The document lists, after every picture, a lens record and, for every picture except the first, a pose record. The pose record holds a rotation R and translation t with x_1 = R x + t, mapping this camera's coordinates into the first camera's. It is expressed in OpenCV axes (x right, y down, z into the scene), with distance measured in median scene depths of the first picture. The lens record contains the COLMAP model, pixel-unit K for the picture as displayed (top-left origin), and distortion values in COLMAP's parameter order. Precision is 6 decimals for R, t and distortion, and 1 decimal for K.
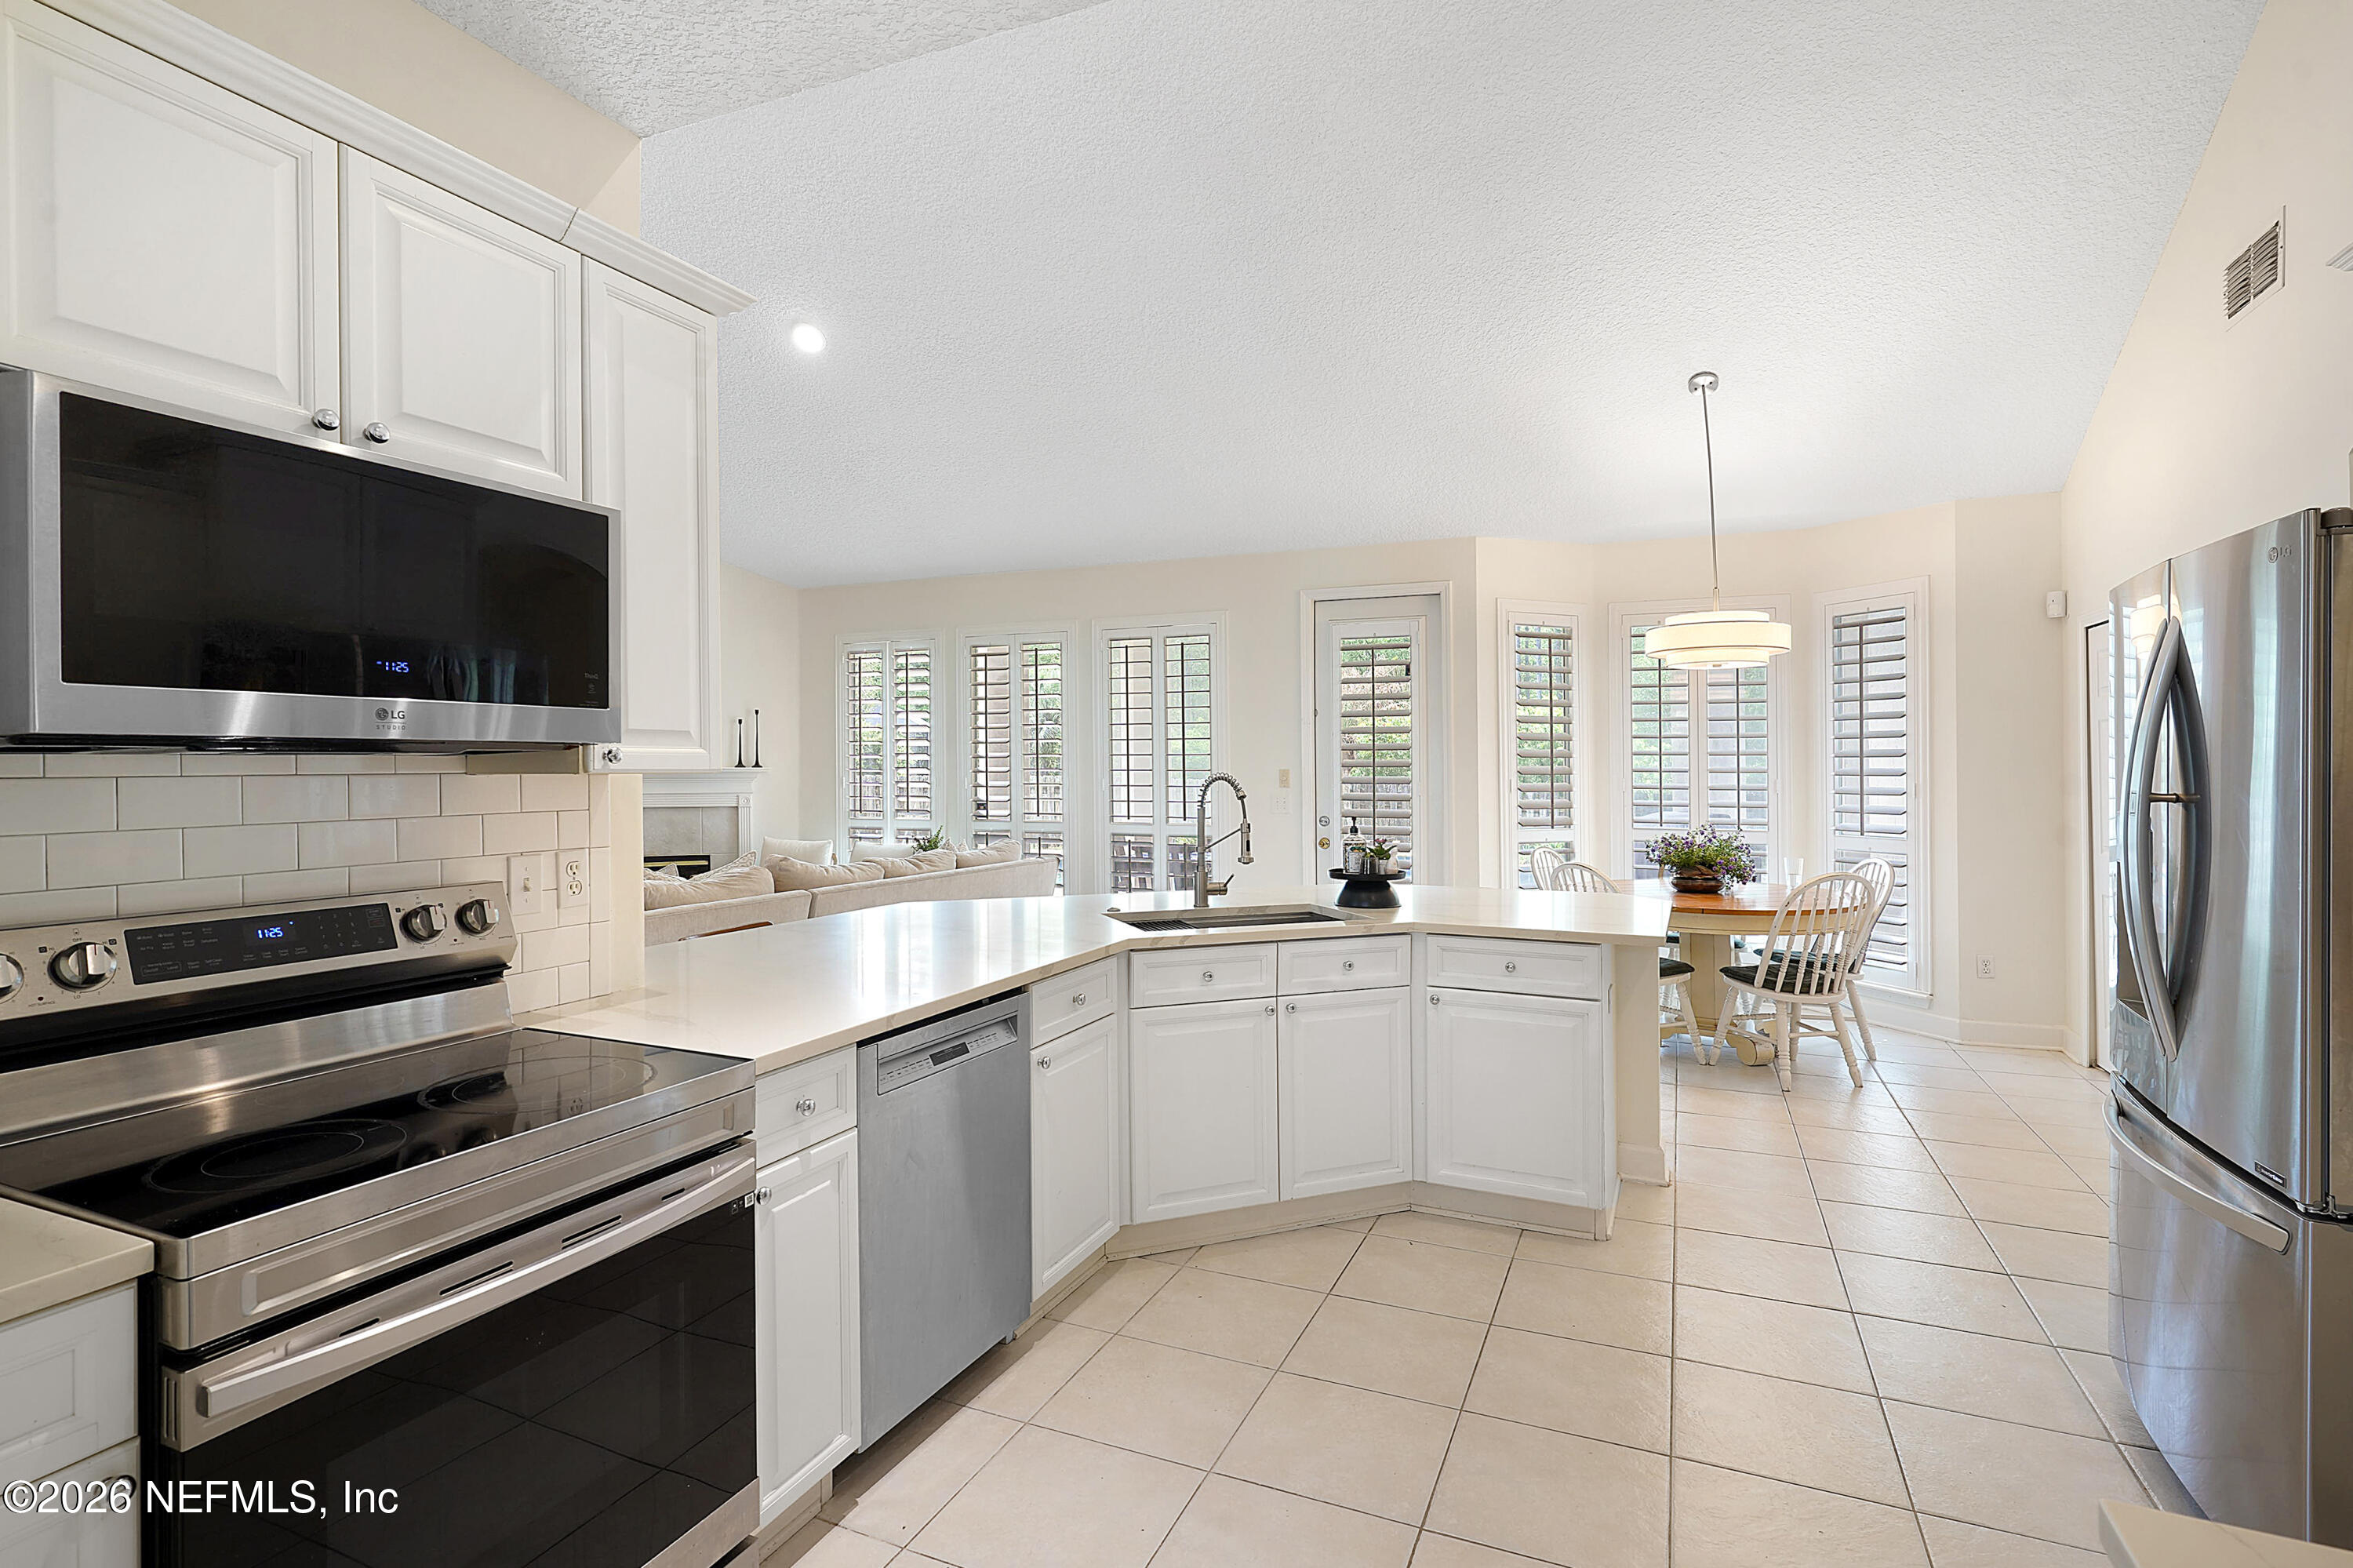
lens RADIAL K [[1142.3, 0, 1169.5], [0, 1142.3, 765.2], [0, 0, 1]] dist [0.000663, 0.000486]
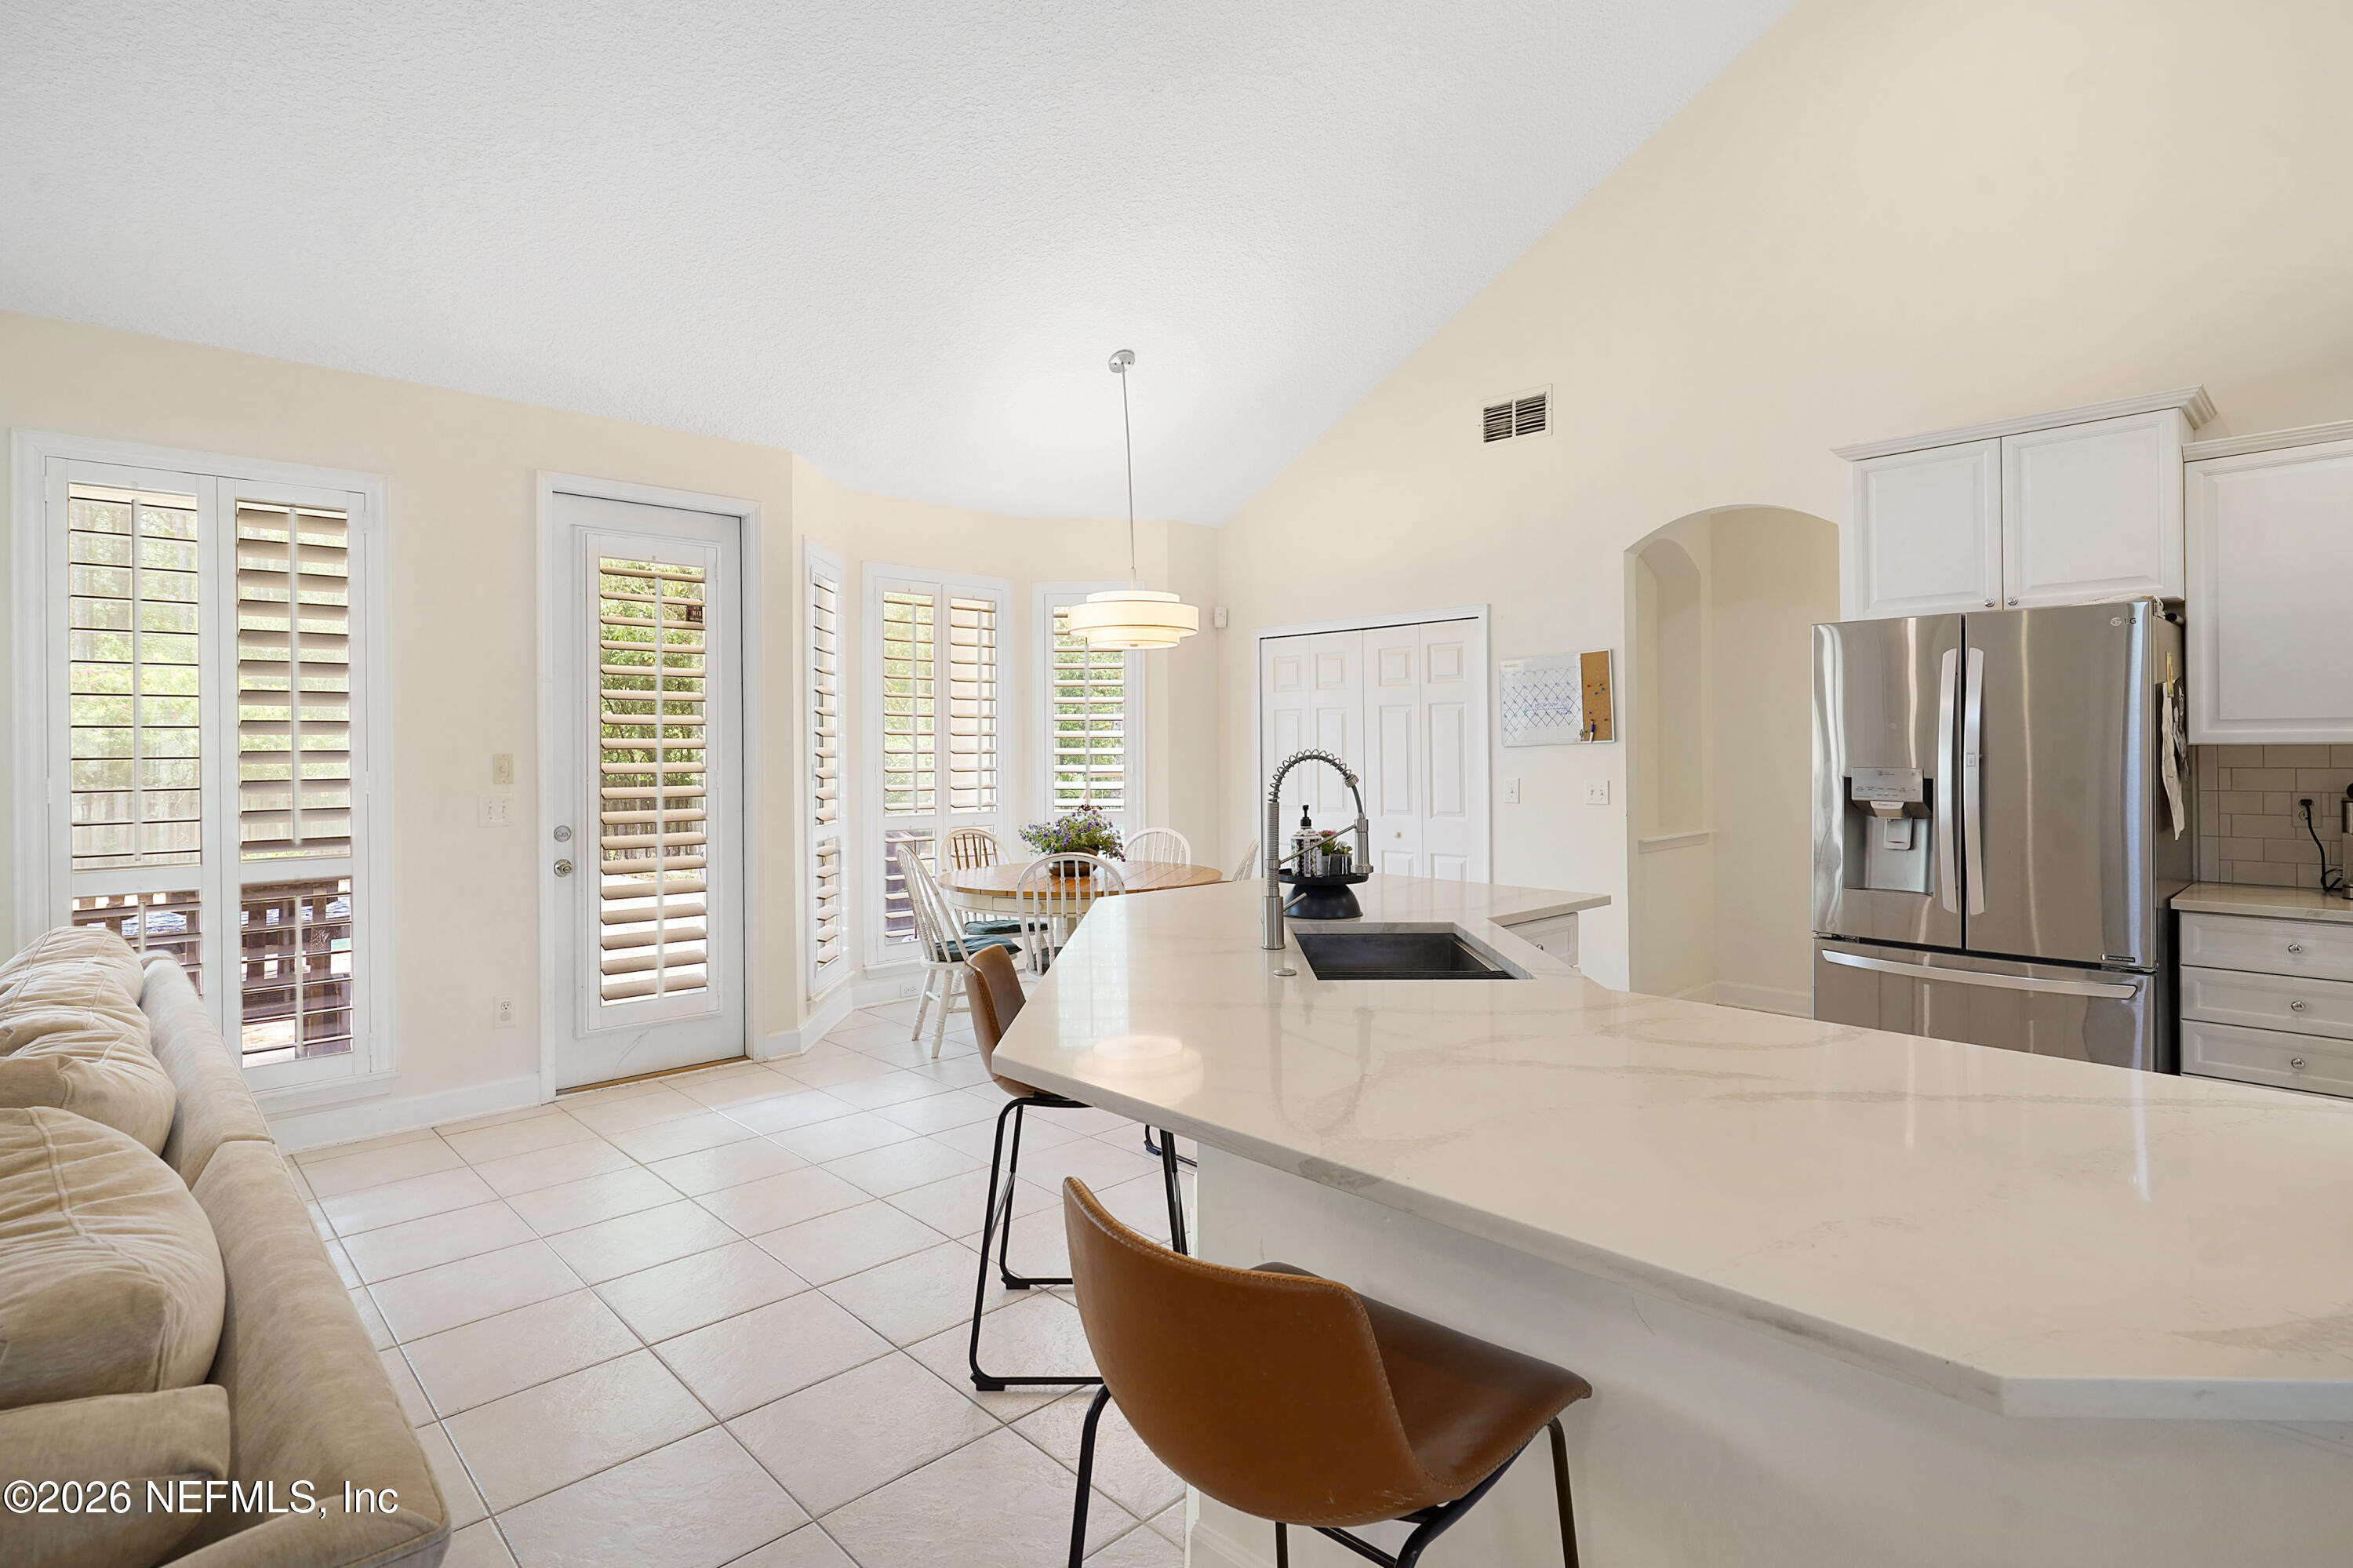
lens RADIAL K [[1172.8, 0, 1175.9], [0, 1172.8, 737.3], [0, 0, 1]] dist [-0.051683, 0.041434]
pose [[0.377312, 0.006580, 0.926063, -0.468095], [0.005697, 0.999939, -0.009426, 0.003549], [-0.926069, 0.008832, 0.377252, 0.594817]]
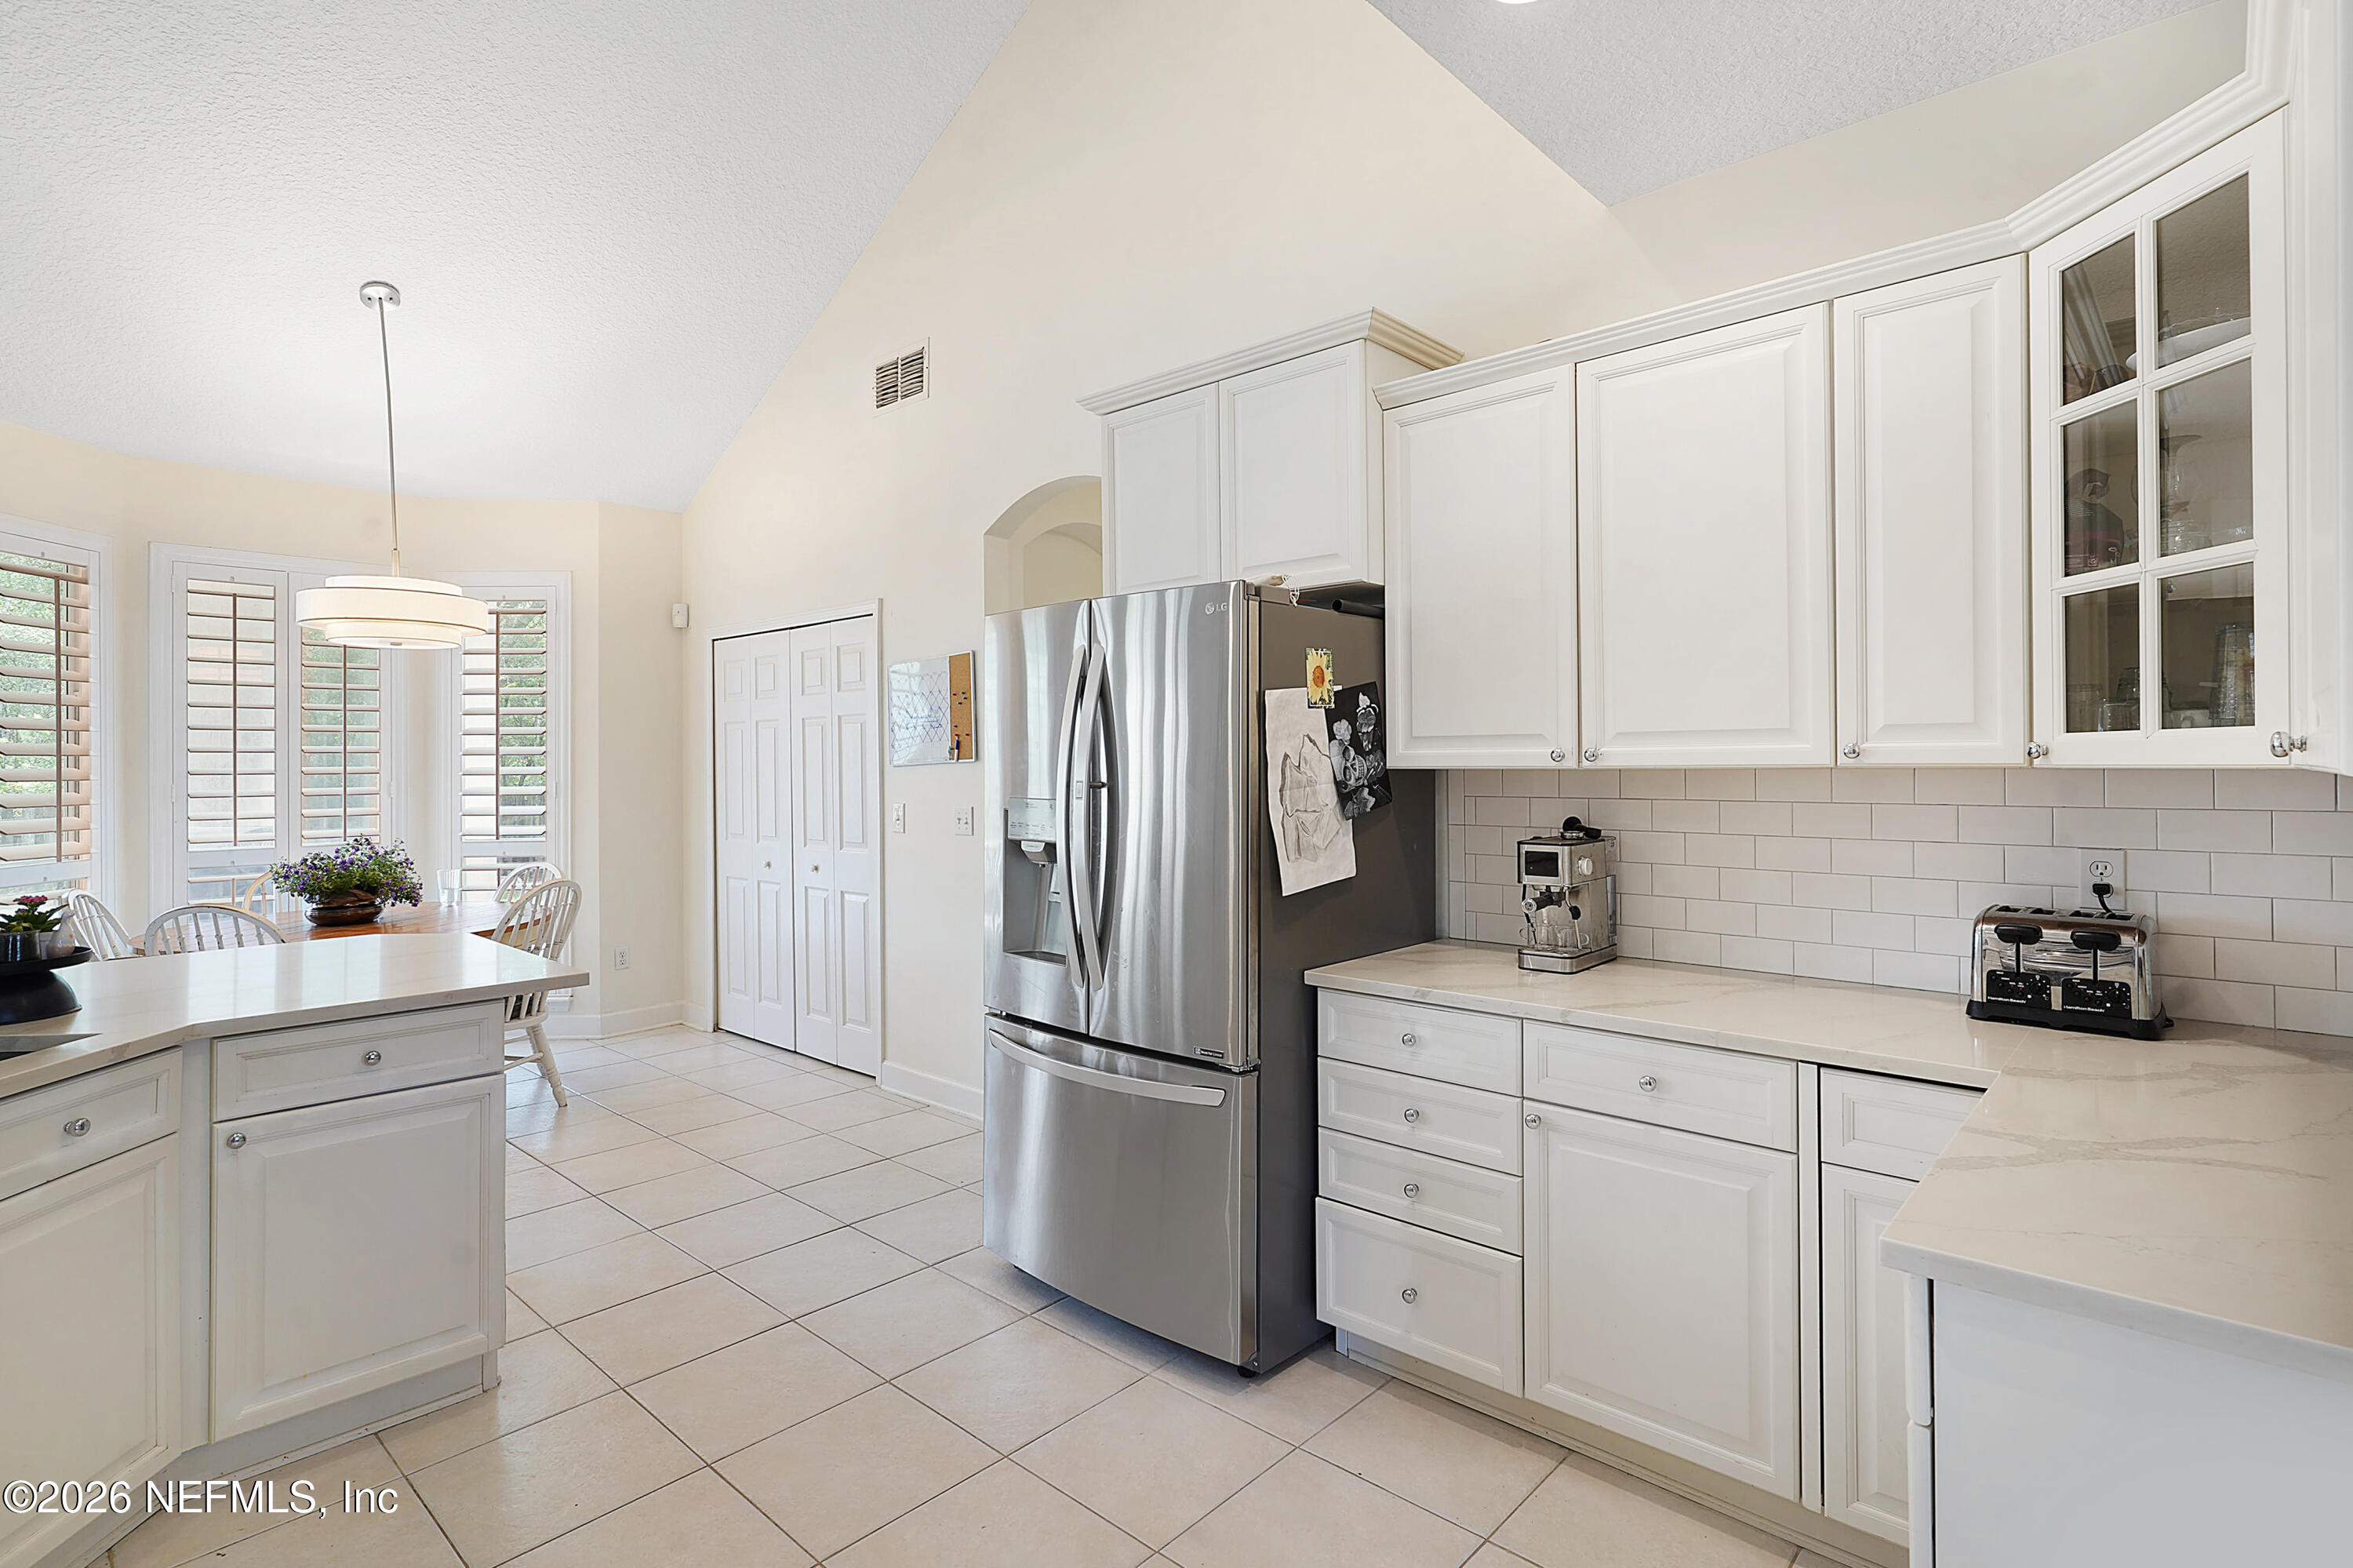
lens RADIAL K [[1167.9, 0, 1176.2], [0, 1167.9, 747.9], [0, 0, 1]] dist [0.002958, 0.000665]
pose [[0.320758, 0.007214, 0.947134, -0.141273], [0.006462, 0.999931, -0.009804, -0.000320], [-0.947139, 0.009265, 0.320690, 0.203058]]
